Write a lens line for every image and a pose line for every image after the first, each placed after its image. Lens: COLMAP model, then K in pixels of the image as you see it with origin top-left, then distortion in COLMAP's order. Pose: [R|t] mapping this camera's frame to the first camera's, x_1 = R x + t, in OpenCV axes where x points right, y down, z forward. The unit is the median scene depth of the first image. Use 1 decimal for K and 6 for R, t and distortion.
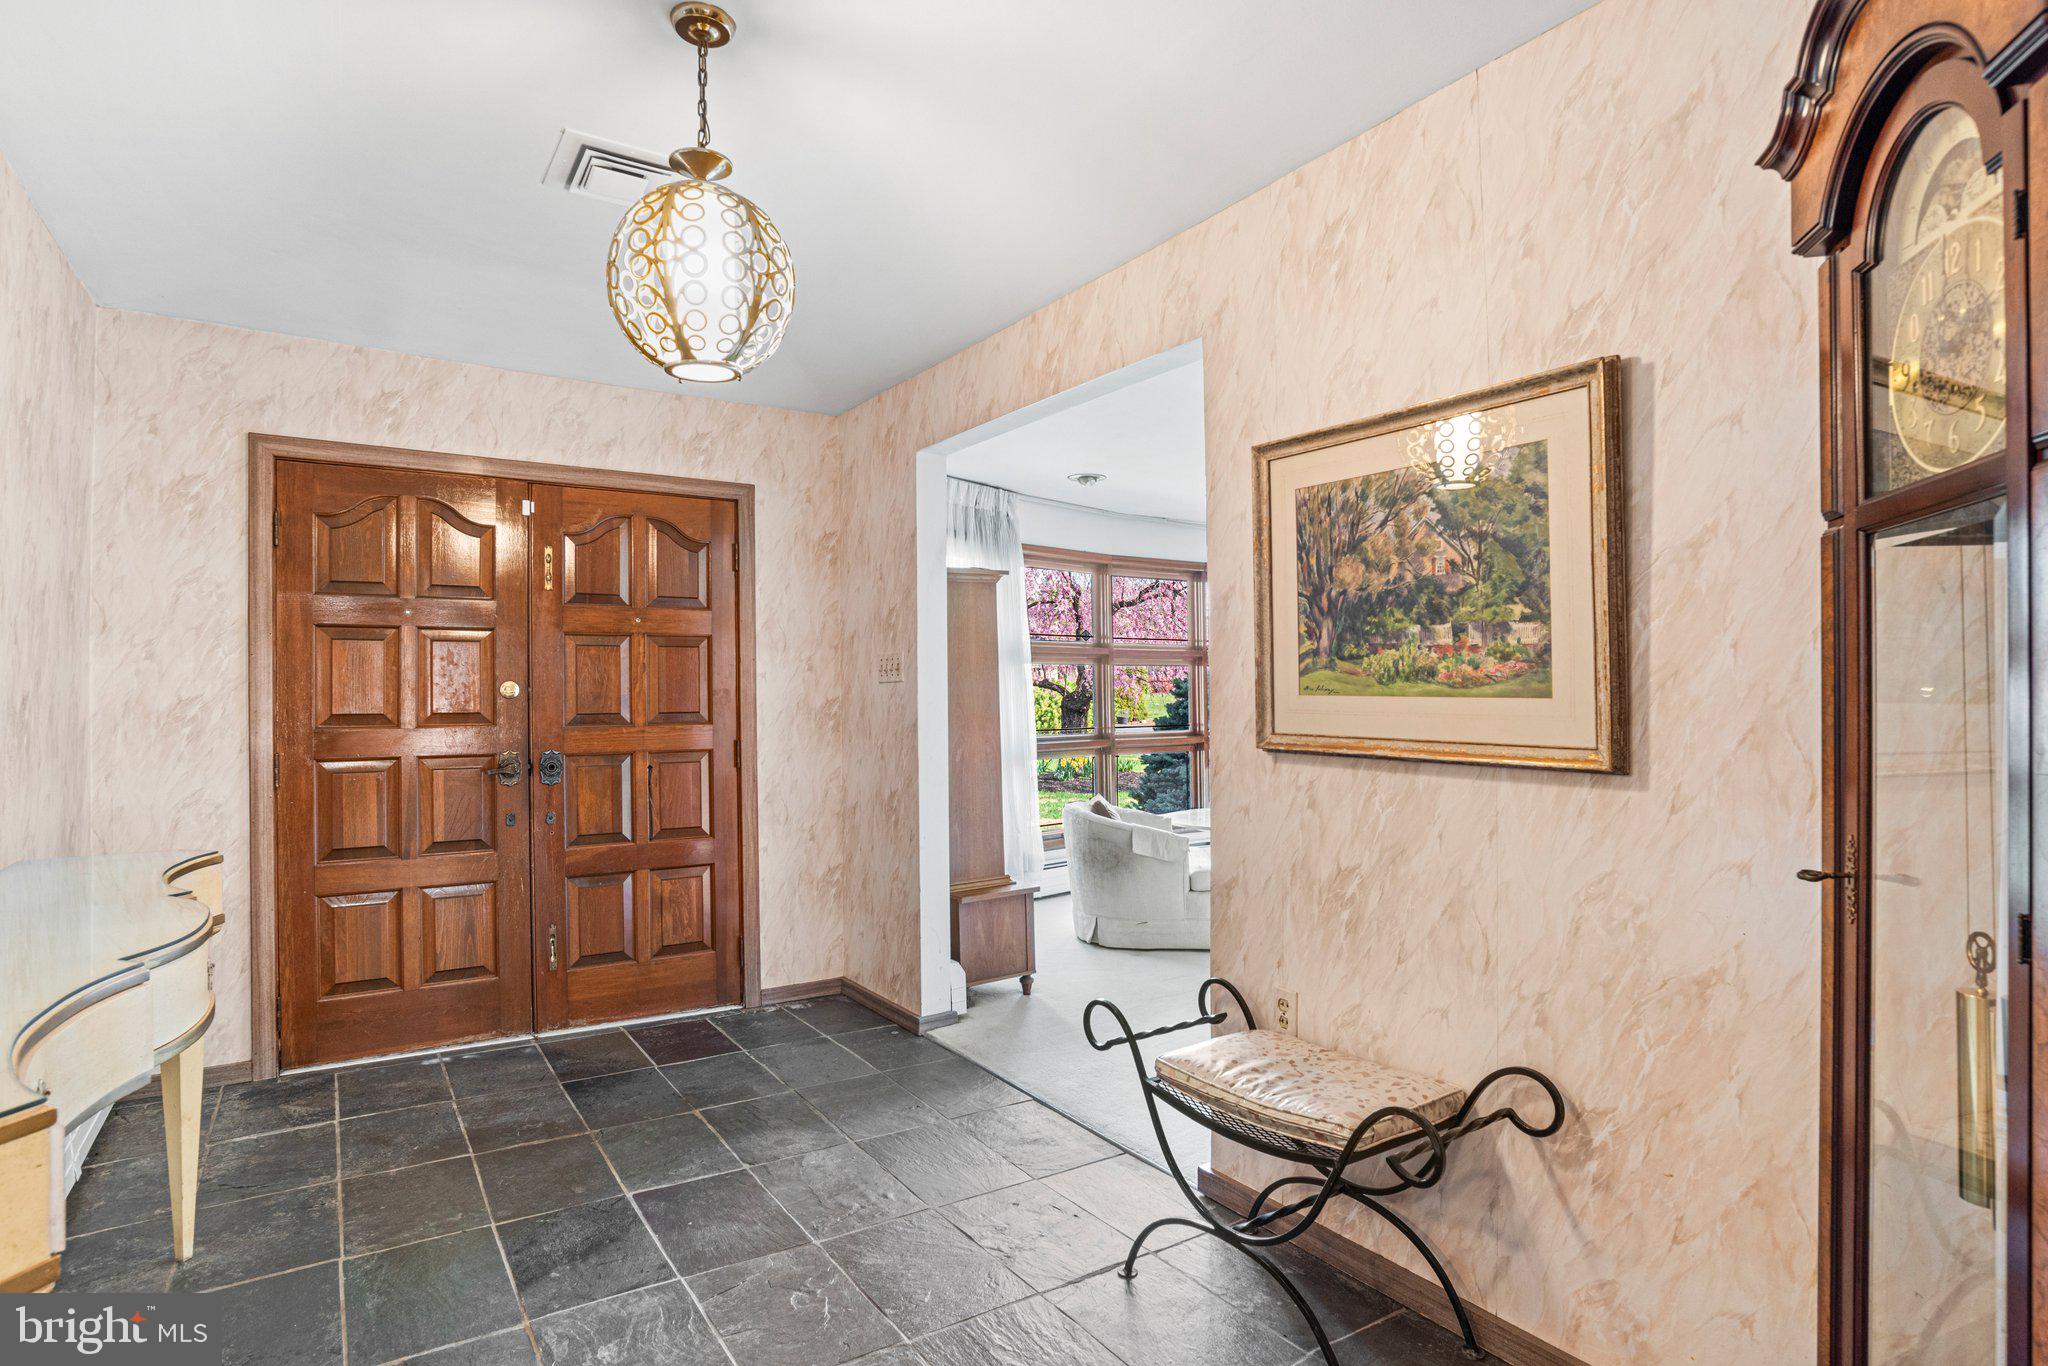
lens RADIAL K [[1069.2, 0, 1023.8], [0, 1069.2, 692.3], [0, 0, 1]] dist [-0.041828, 0.017201]
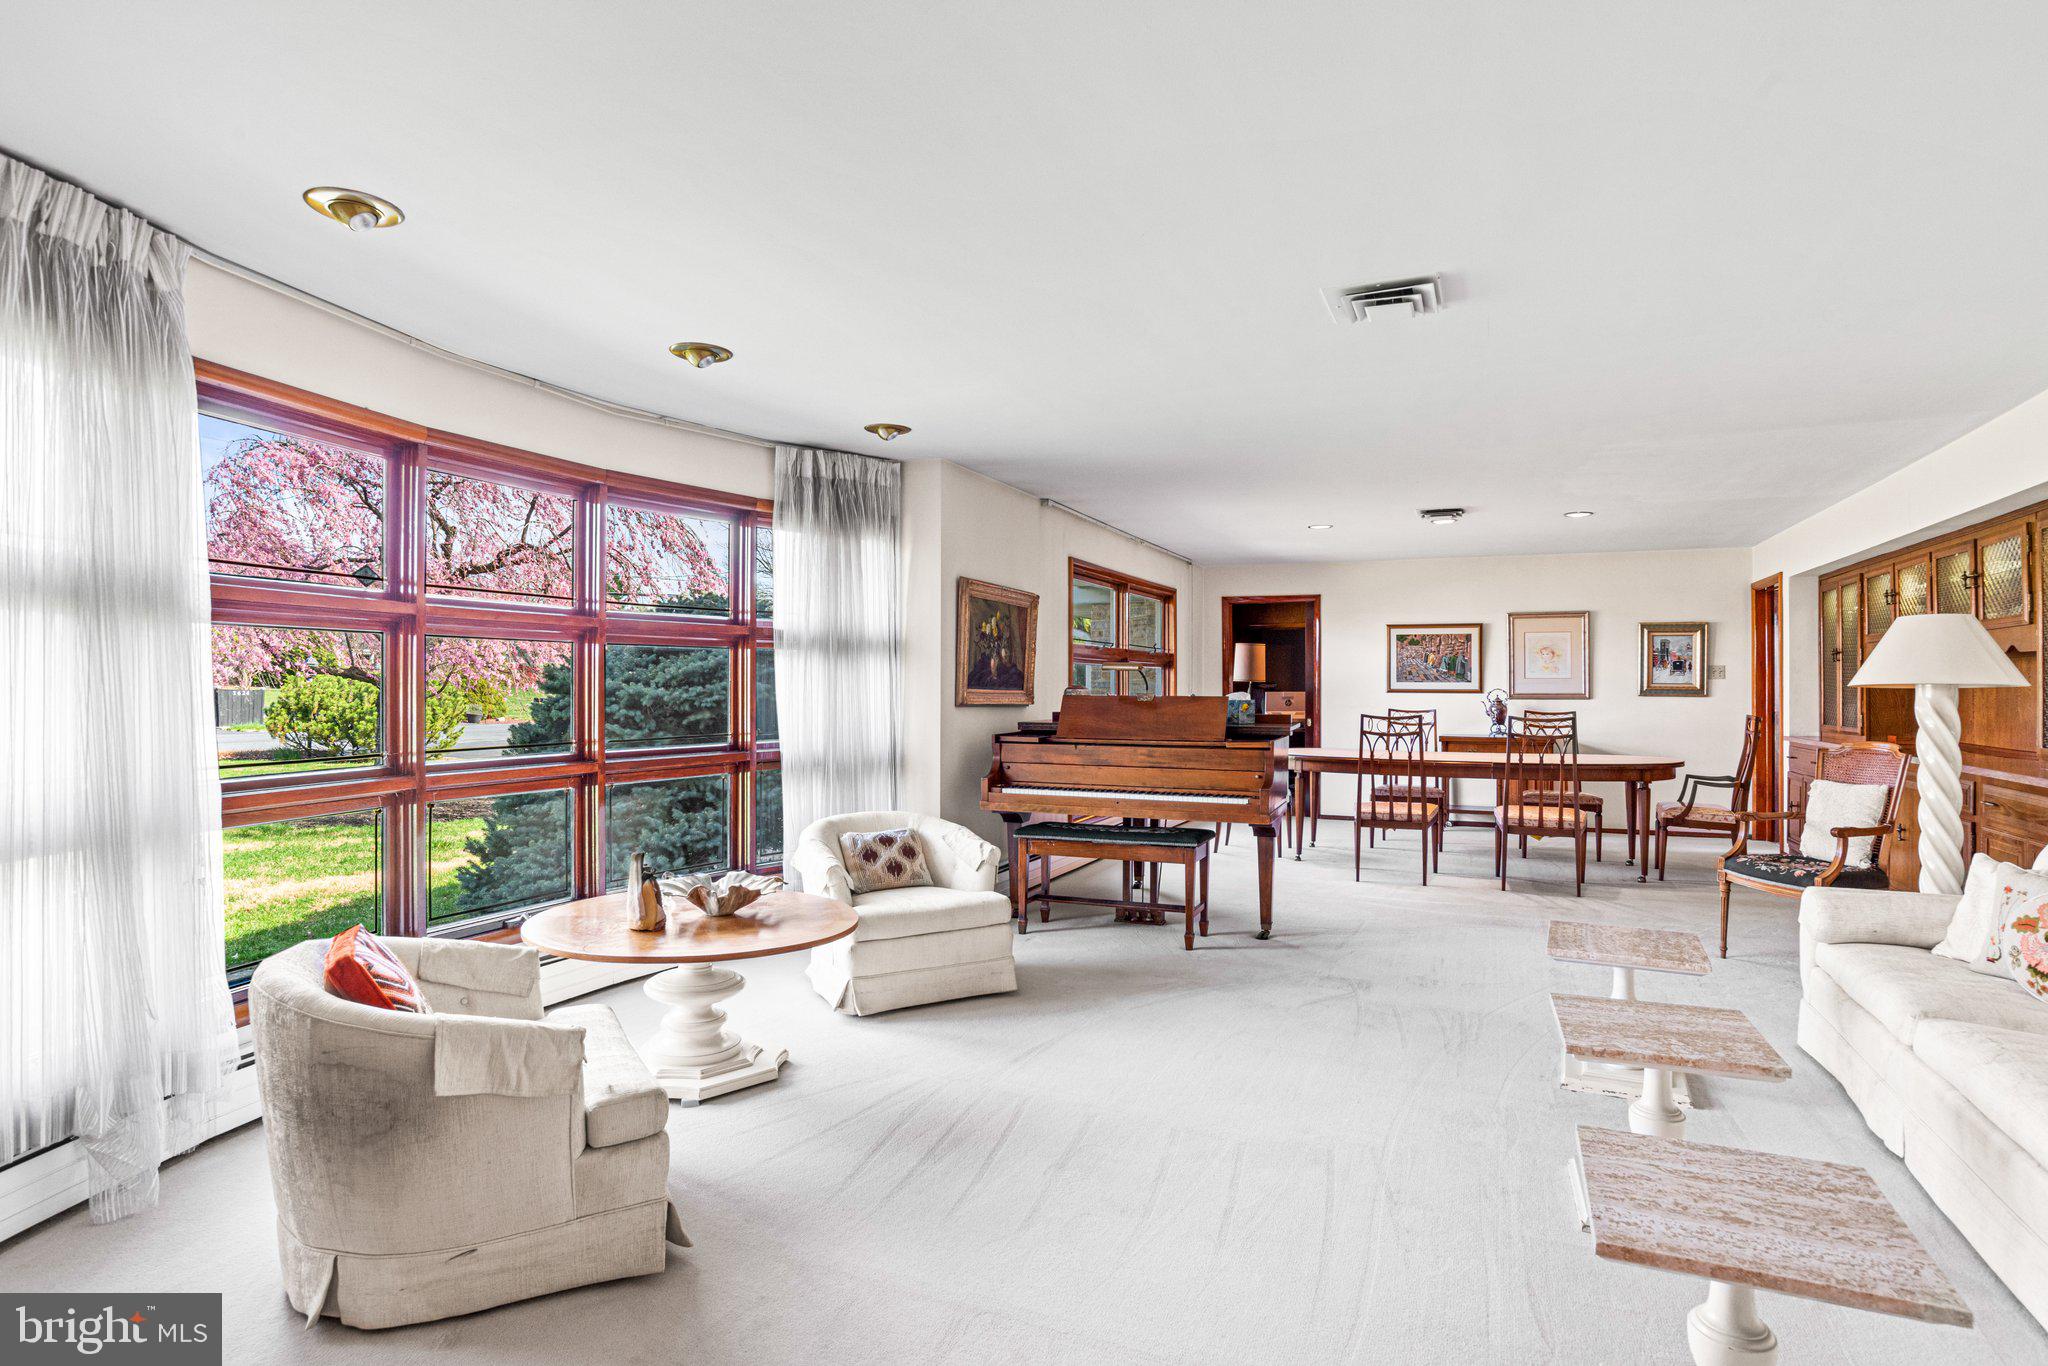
lens RADIAL K [[1069.2, 0, 1023.8], [0, 1069.2, 692.3], [0, 0, 1]] dist [-0.041828, 0.017201]
pose [[0.843496, 0.011459, 0.537013, 0.053526], [-0.014353, 0.999896, 0.001208, -0.001331], [-0.536943, -0.008727, 0.843573, 0.396331]]
